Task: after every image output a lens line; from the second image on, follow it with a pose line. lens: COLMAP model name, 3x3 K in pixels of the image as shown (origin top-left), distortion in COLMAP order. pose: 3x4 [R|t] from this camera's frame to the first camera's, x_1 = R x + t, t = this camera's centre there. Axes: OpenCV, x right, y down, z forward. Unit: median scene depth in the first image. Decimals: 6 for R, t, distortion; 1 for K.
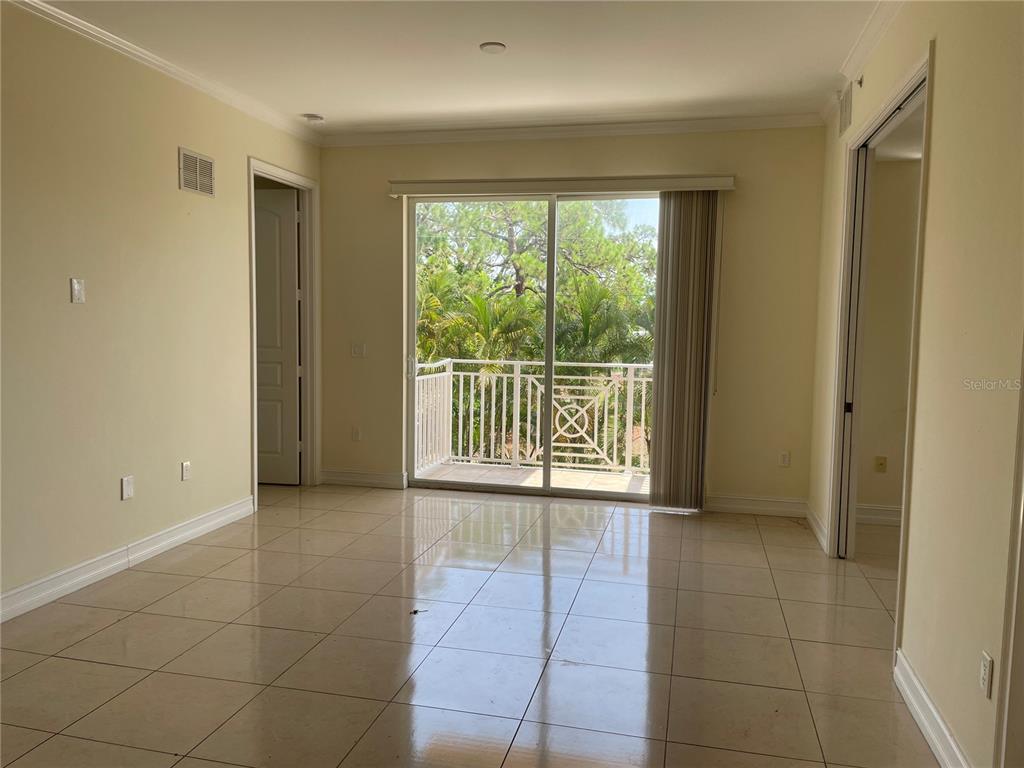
lens RADIAL K [[775.4, 0, 511.5], [0, 775.4, 383.6], [0, 0, 1]] dist [0.012821, 0.000362]
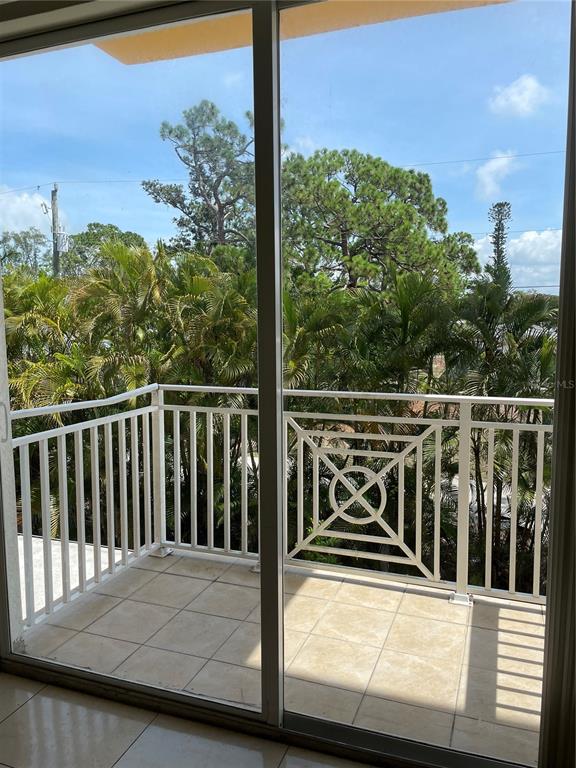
lens RADIAL K [[581.6, 0, 291.8], [0, 581.6, 380.0], [0, 0, 1]] dist [0.012821, 0.000362]
pose [[0.993514, -0.009943, -0.113275, 0.076412], [0.013110, 0.999543, 0.027246, -0.045935], [0.112953, -0.028554, 0.993190, 0.556896]]
